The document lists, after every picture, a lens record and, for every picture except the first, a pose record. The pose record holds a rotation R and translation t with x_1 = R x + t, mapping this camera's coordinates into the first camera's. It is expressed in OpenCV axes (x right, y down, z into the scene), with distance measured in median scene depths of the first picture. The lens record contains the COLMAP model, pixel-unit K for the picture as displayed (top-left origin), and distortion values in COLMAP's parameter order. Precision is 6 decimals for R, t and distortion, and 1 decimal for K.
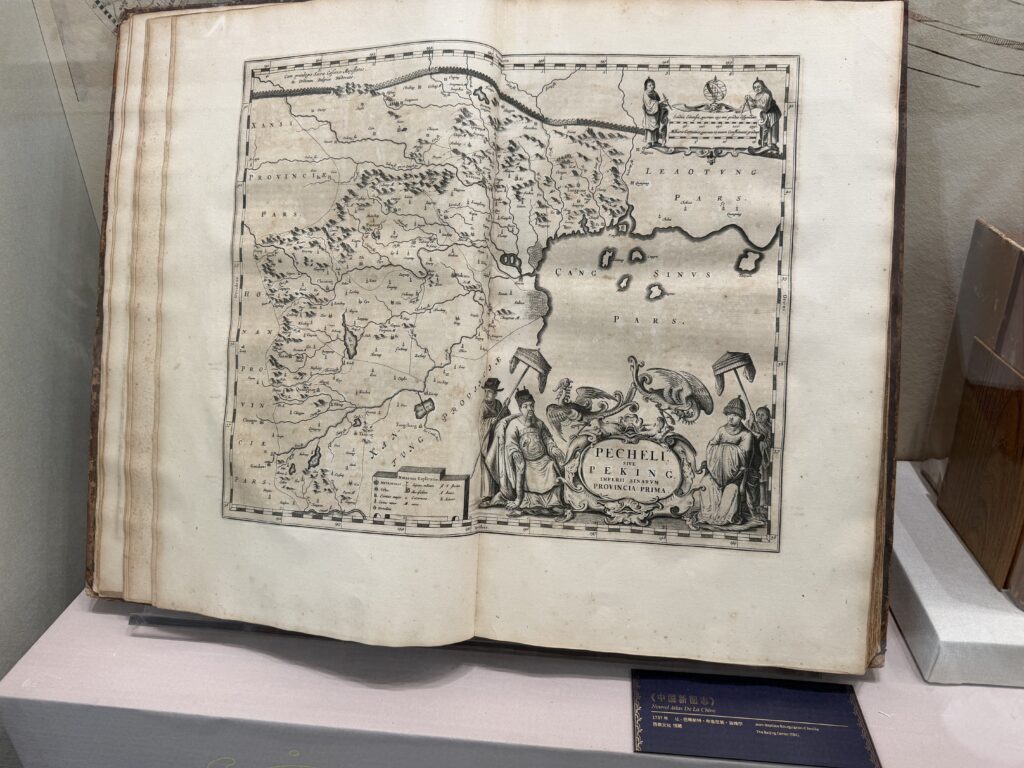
lens RADIAL K [[701.0, 0, 512.0], [0, 701.0, 384.0], [0, 0, 1]] dist [0.076010, -0.086991]
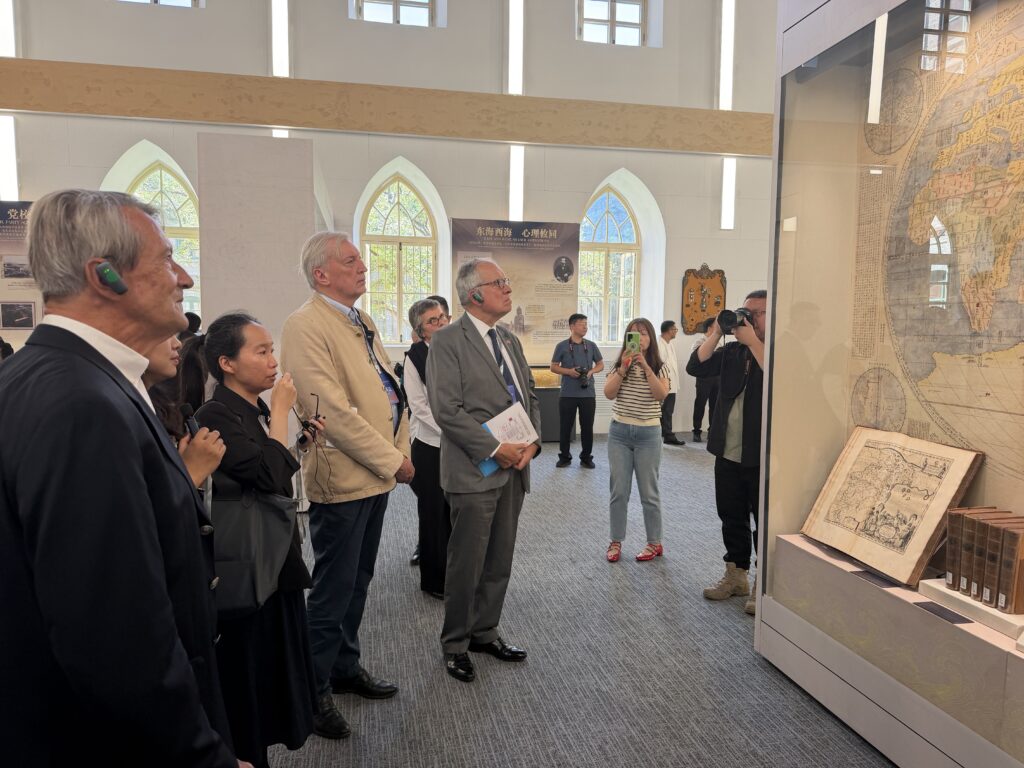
lens RADIAL K [[701.0, 0, 512.0], [0, 701.0, 384.0], [0, 0, 1]] dist [0.076010, -0.086991]
pose [[0.296939, 0.094053, -0.950253, 3.829968], [-0.464965, 0.883437, -0.057854, 0.690180], [0.834047, 0.459013, 0.306058, -2.976965]]
